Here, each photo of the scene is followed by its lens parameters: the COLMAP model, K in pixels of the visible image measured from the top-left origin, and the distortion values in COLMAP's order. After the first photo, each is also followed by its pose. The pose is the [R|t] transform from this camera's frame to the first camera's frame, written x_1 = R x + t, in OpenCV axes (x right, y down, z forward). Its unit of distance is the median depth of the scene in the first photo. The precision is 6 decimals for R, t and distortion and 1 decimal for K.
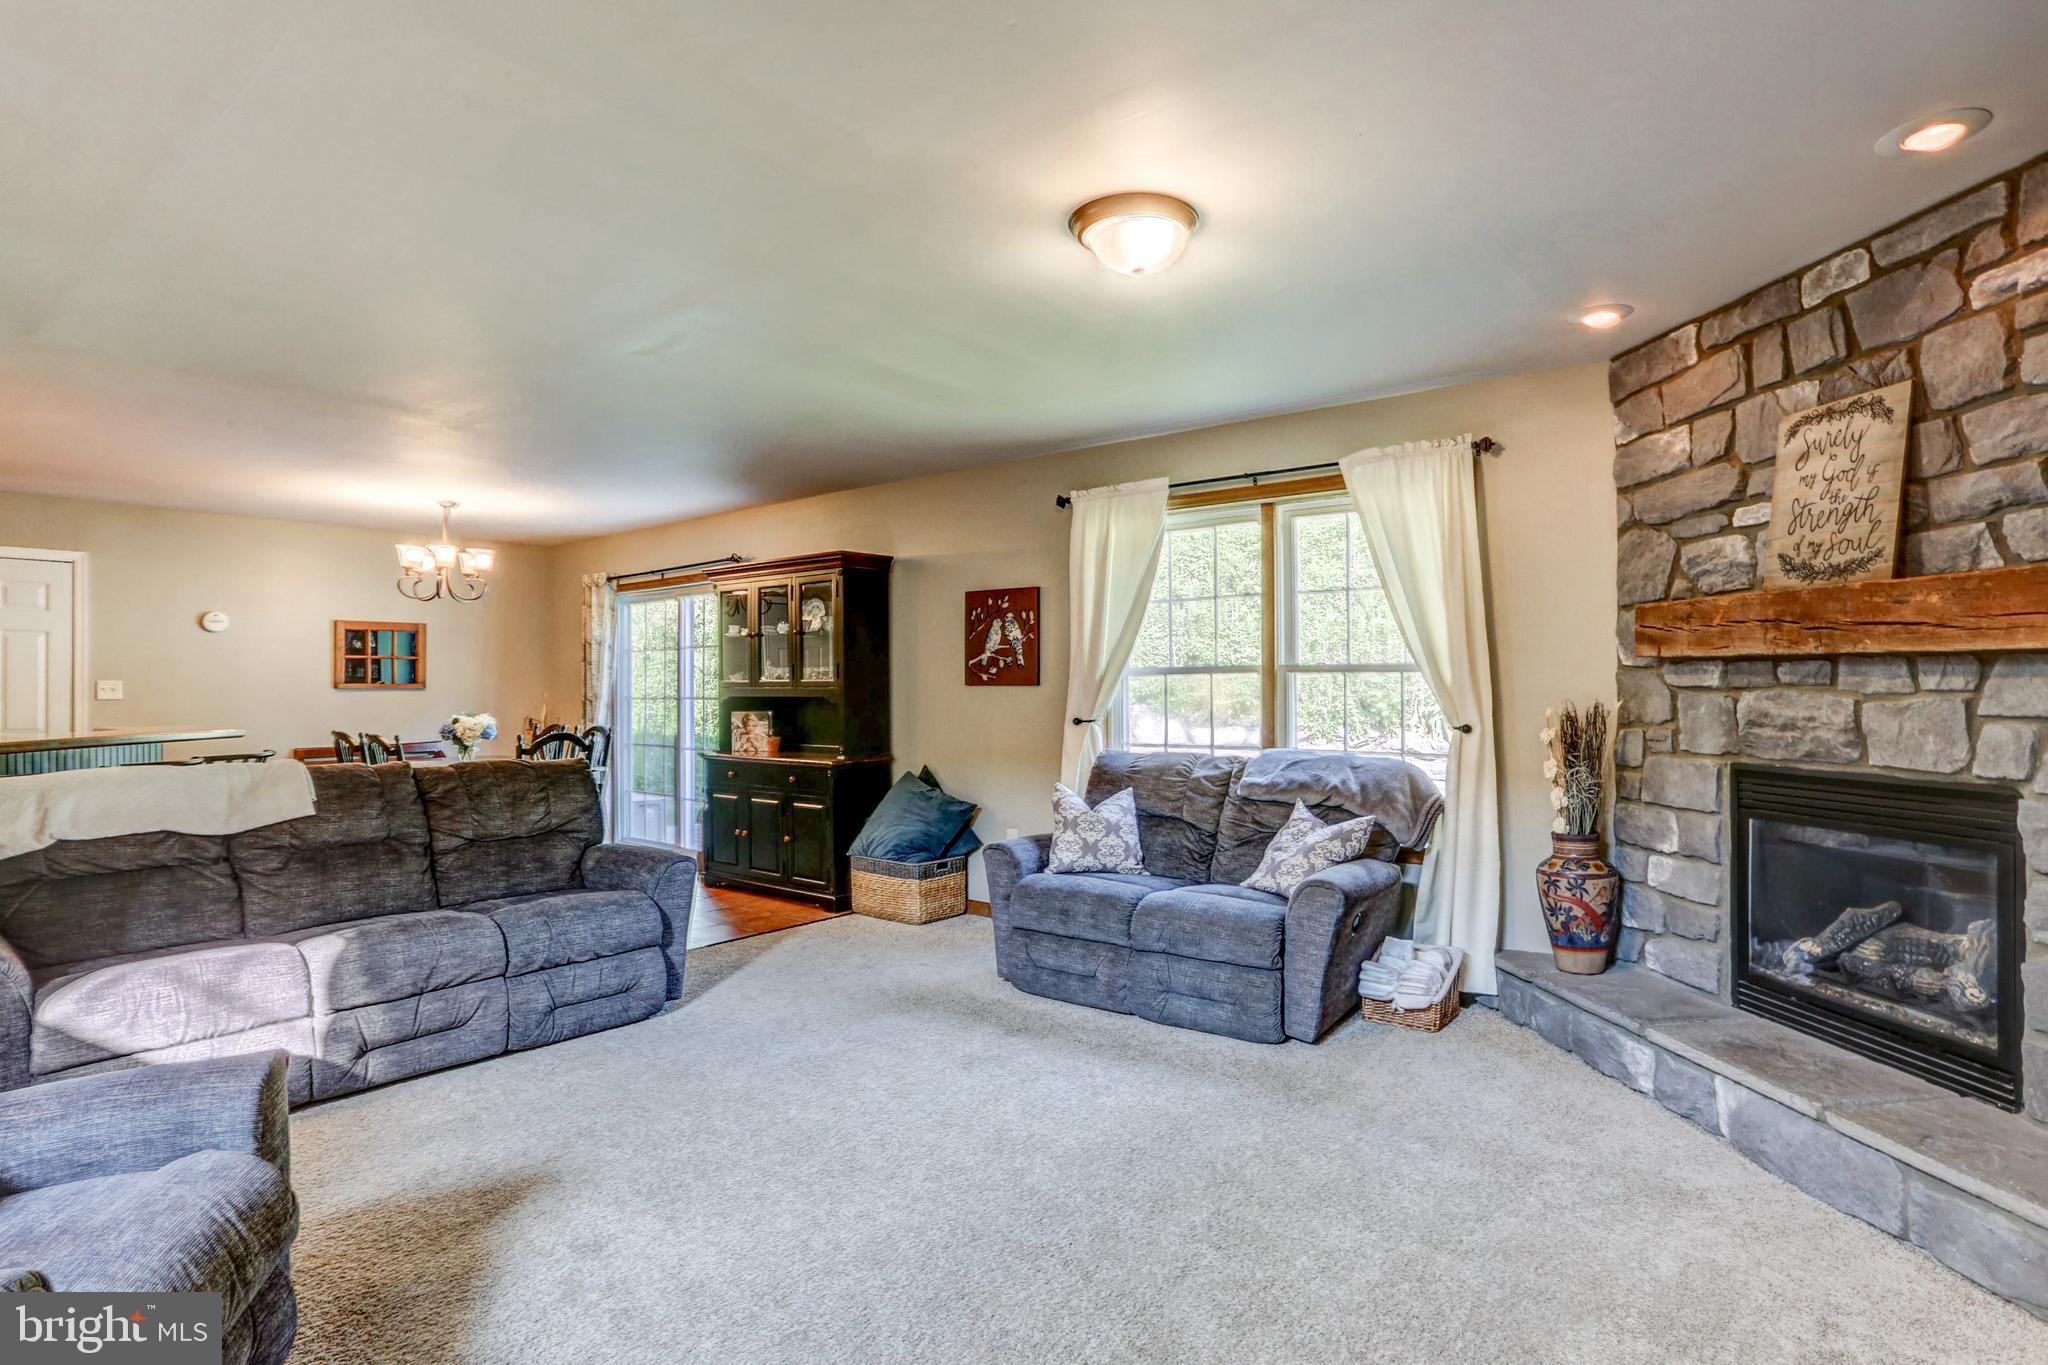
lens RADIAL K [[1021.7, 0, 1075.1], [0, 1021.7, 692.1], [0, 0, 1]] dist [-0.056054, 0.022634]
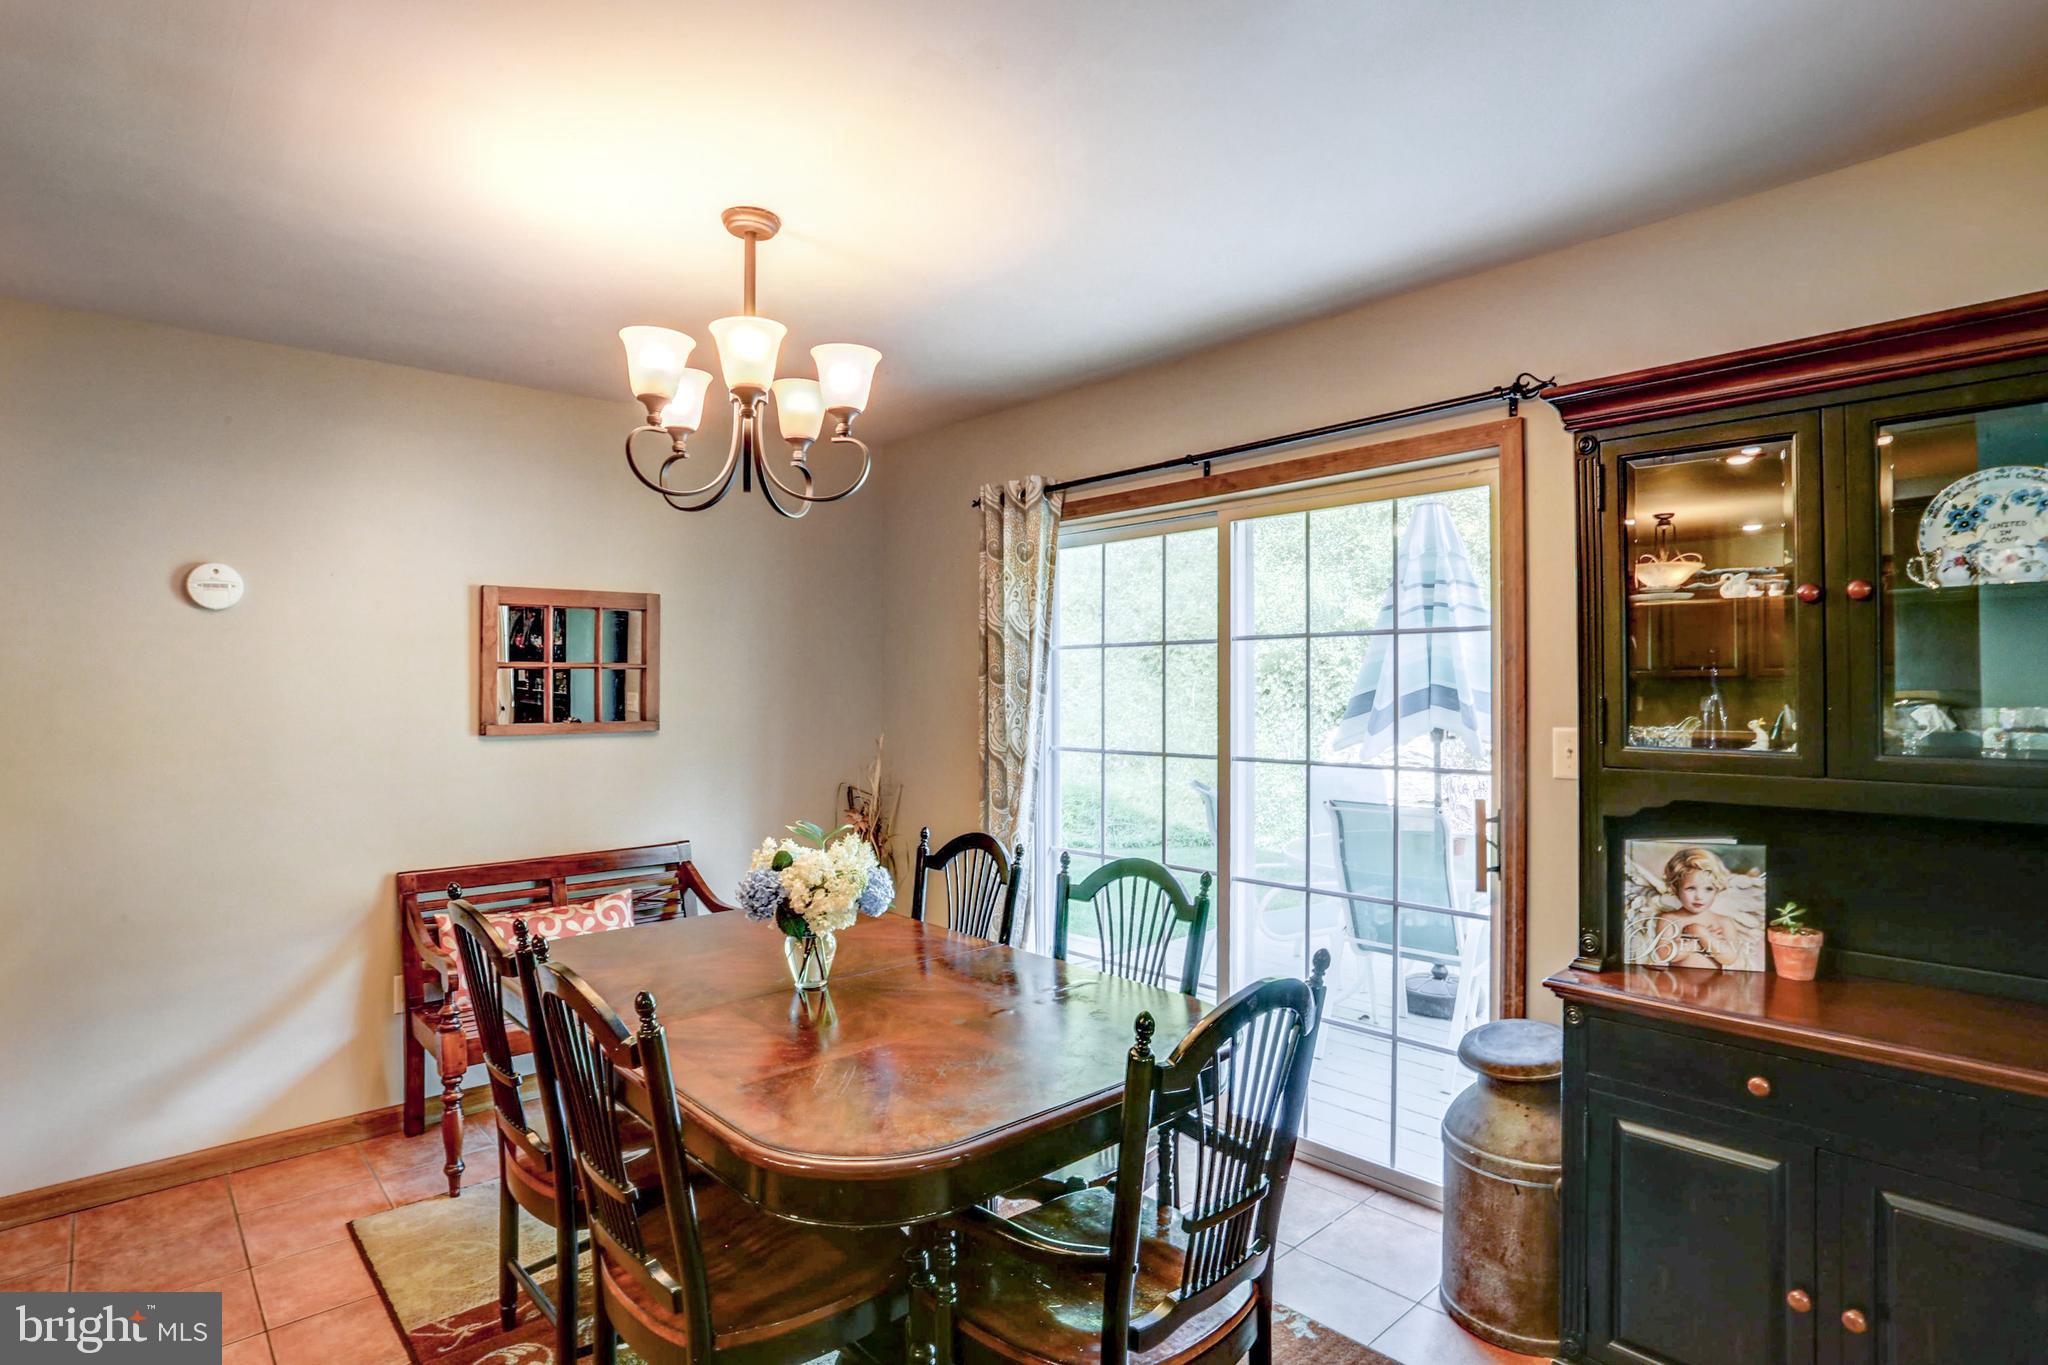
lens RADIAL K [[1048.2, 0, 1031.8], [0, 1048.2, 673.4], [0, 0, 1]] dist [-0.060891, 0.022661]
pose [[0.983510, -0.003022, -0.180830, -0.779634], [-0.000242, 0.999838, -0.018022, -0.044901], [0.180855, 0.017768, 0.983349, 1.107842]]
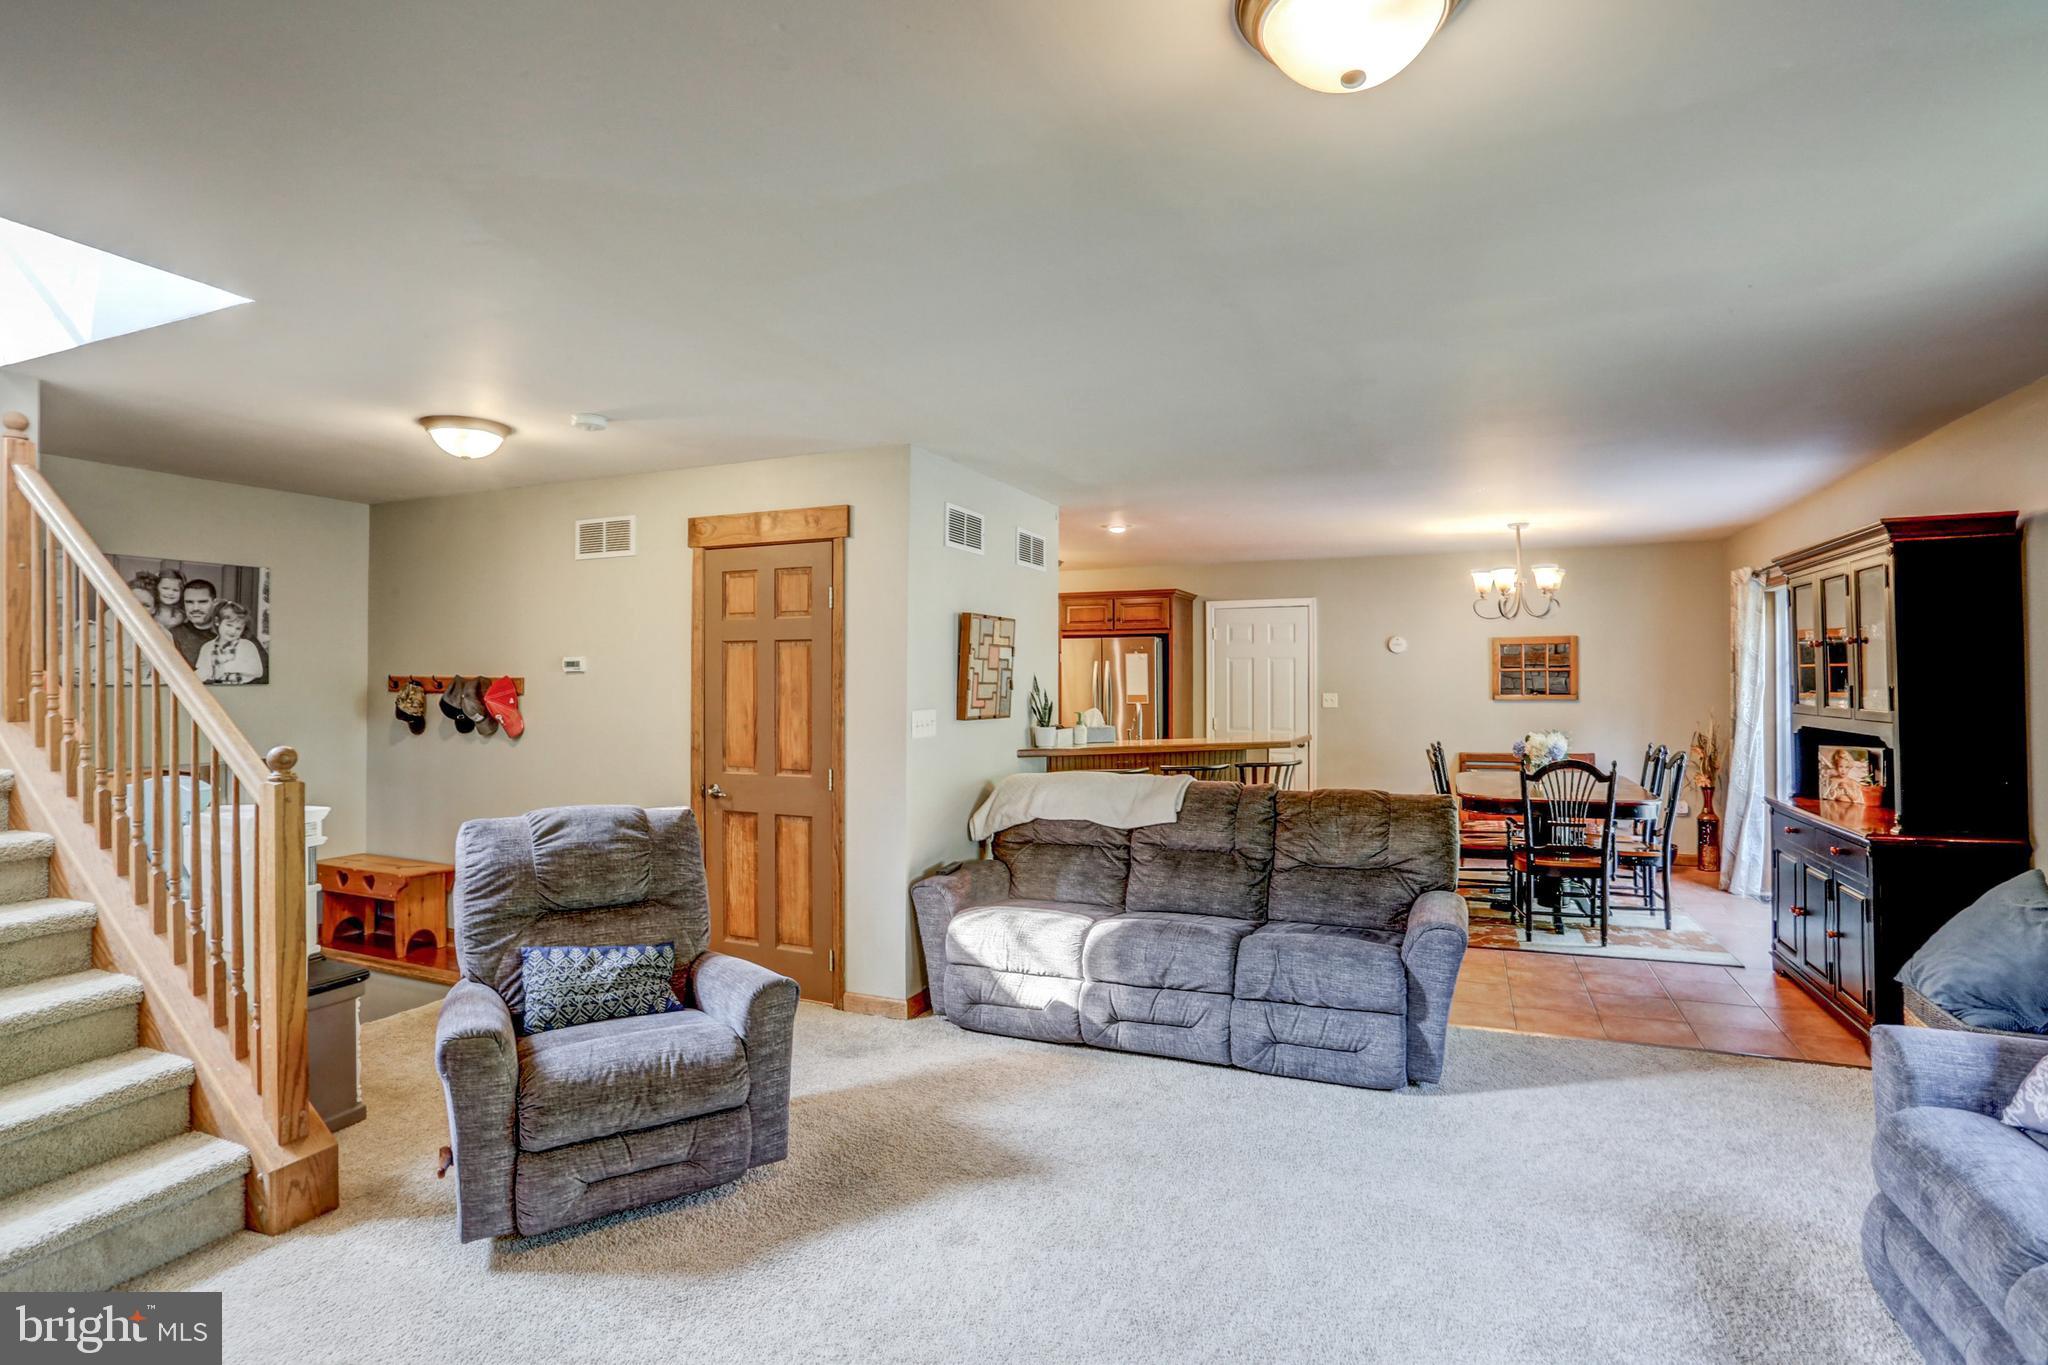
lens RADIAL K [[1021.7, 0, 1031.7], [0, 1021.7, 667.7], [0, 0, 1]] dist [-0.056054, 0.022634]
pose [[0.248086, -0.009878, -0.968688, 0.376044], [-0.001530, 0.999943, -0.010588, -0.049280], [0.968737, 0.004109, 0.248057, 0.447246]]
